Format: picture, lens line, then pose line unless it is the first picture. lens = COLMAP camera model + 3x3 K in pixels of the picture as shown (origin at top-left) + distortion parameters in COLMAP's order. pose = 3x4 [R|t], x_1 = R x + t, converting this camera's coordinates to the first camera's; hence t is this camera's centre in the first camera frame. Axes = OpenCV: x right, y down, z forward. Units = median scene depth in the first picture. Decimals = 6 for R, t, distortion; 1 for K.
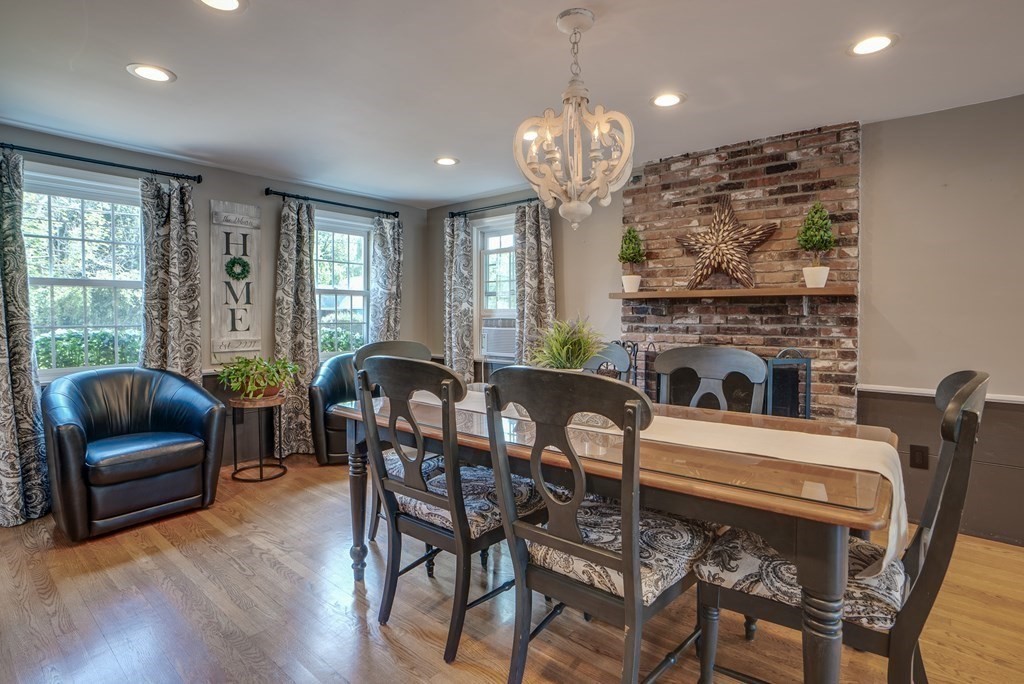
lens RADIAL K [[545.6, 0, 533.7], [0, 545.6, 317.0], [0, 0, 1]] dist [-0.024121, -0.000543]
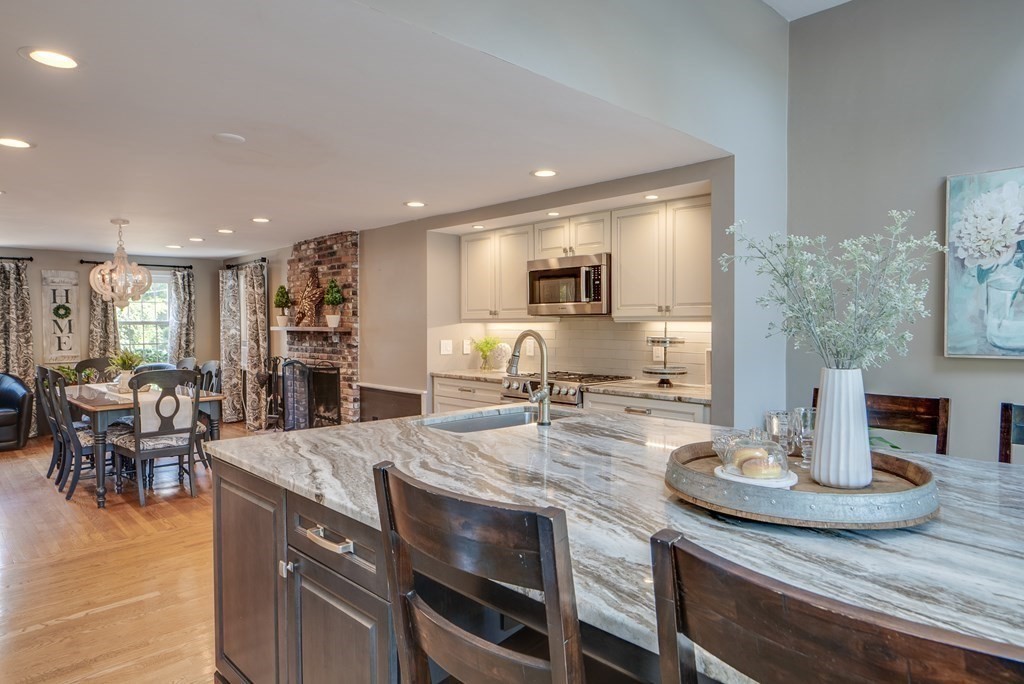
lens RADIAL K [[627.1, 0, 508.0], [0, 627.1, 339.2], [0, 0, 1]] dist [-0.003592, 0.001484]
pose [[0.993690, -0.001947, -0.112145, 1.043945], [0.004446, 0.999747, 0.022037, -0.045078], [0.112074, -0.022396, 0.993447, -0.747445]]
